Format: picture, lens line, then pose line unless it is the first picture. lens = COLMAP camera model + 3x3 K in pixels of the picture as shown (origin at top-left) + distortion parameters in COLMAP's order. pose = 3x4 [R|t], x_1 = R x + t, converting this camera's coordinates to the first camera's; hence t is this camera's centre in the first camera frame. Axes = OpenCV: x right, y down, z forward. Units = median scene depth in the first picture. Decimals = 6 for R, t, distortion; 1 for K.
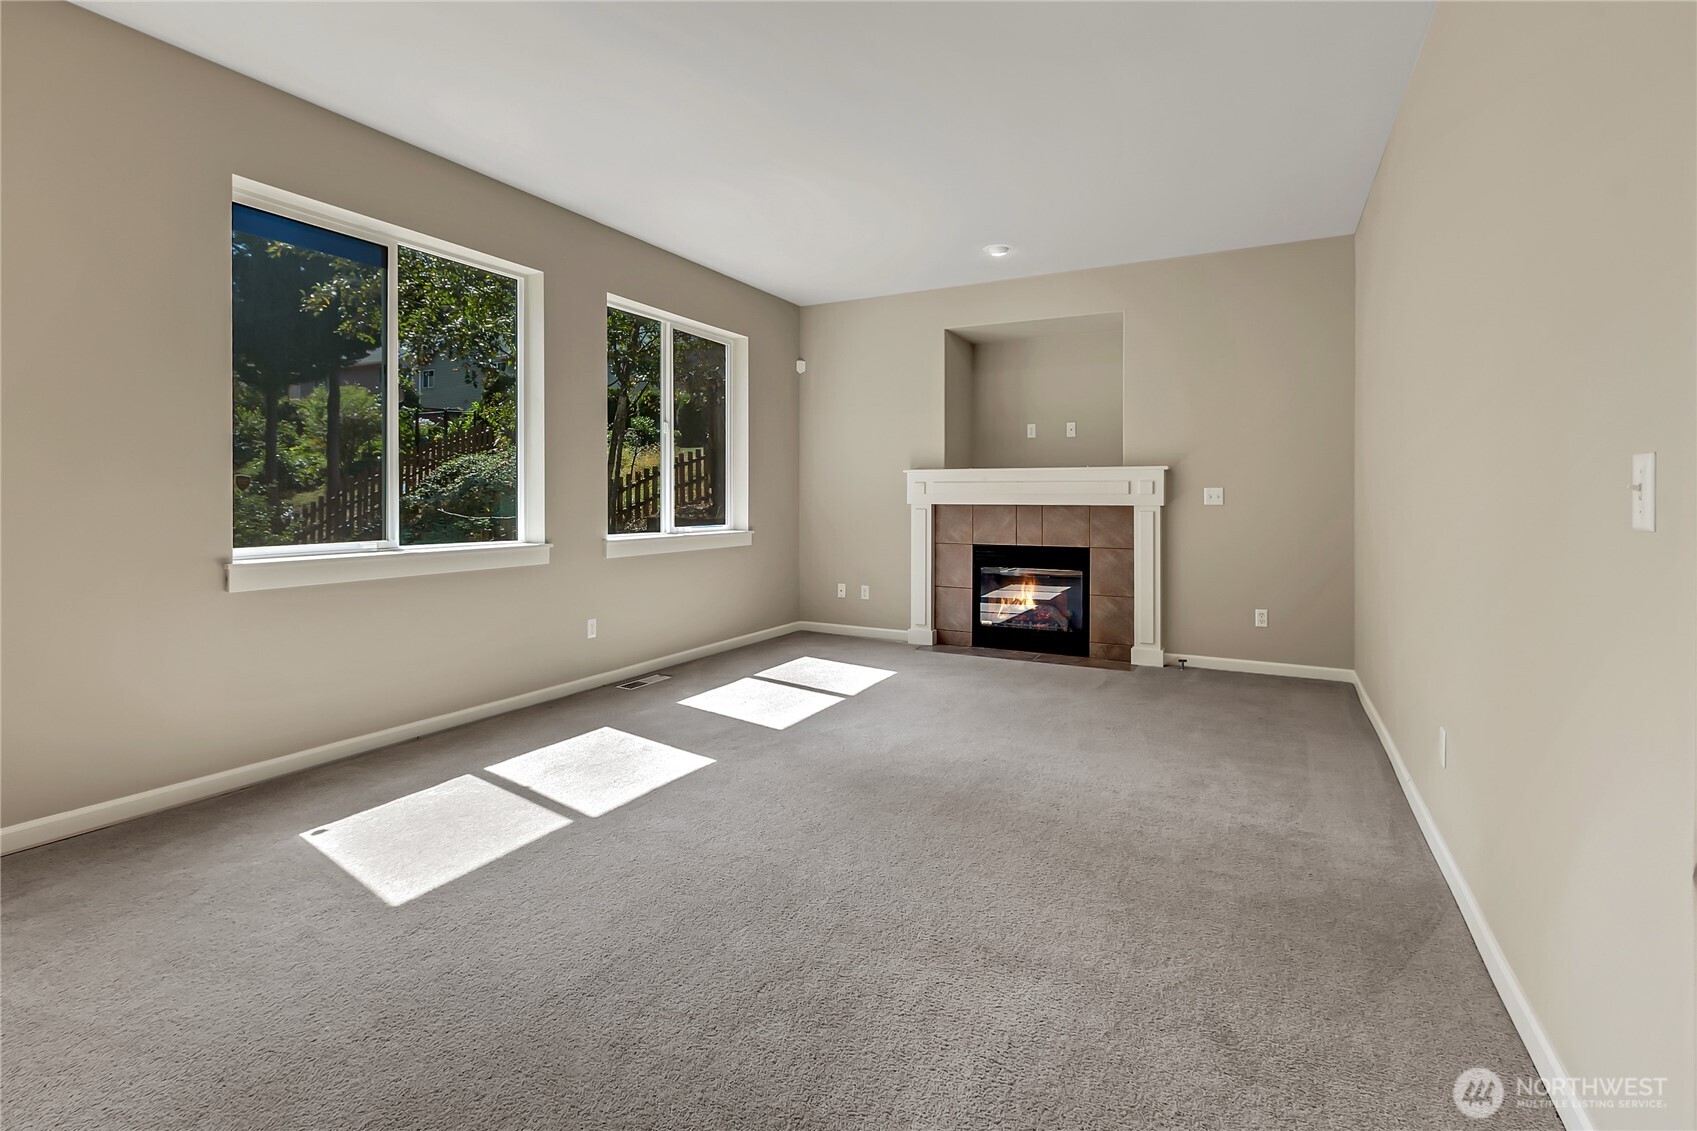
lens RADIAL K [[803.4, 0, 844.4], [0, 803.4, 501.6], [0, 0, 1]] dist [-0.006666, -0.000376]
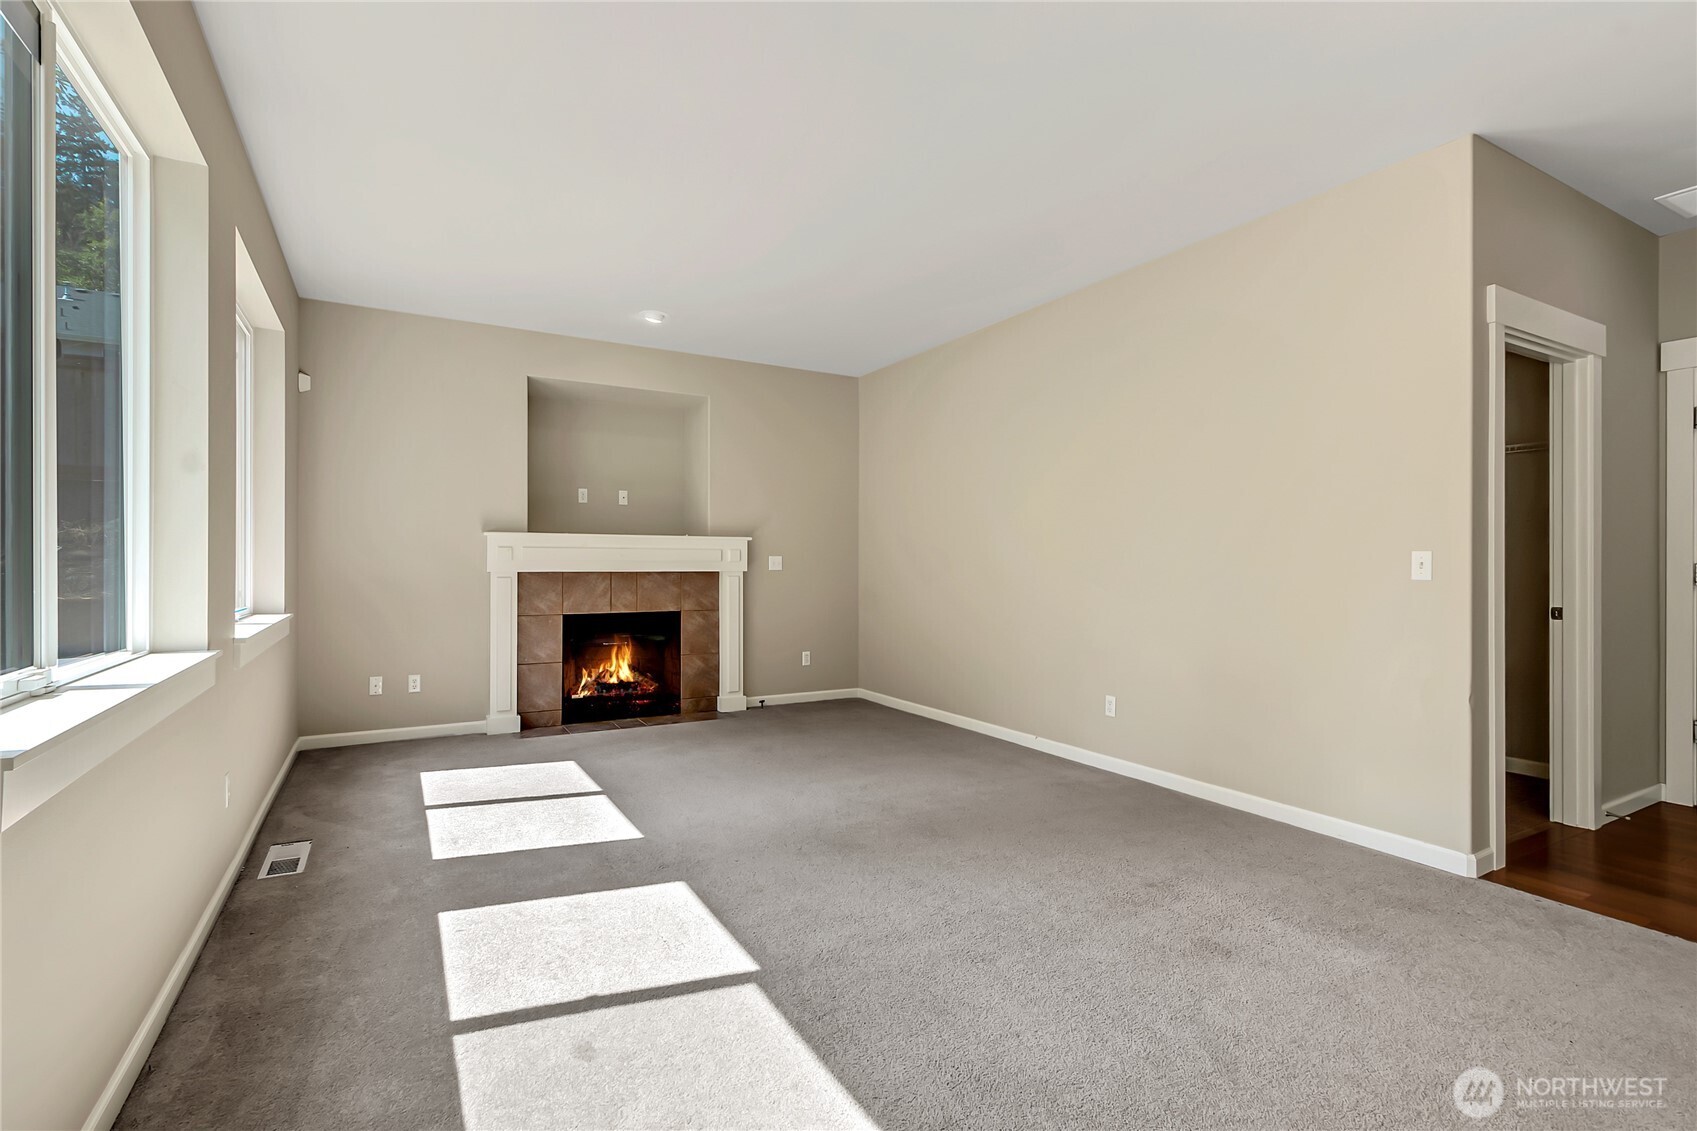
lens RADIAL K [[779.1, 0, 848.5], [0, 779.1, 565.5], [0, 0, 1]] dist [0.001369, 0.000061]
pose [[0.539362, -0.002701, 0.842070, -0.446780], [0.005749, 0.999983, -0.000475, -0.001501], [-0.842054, 0.005097, 0.539369, 0.250720]]
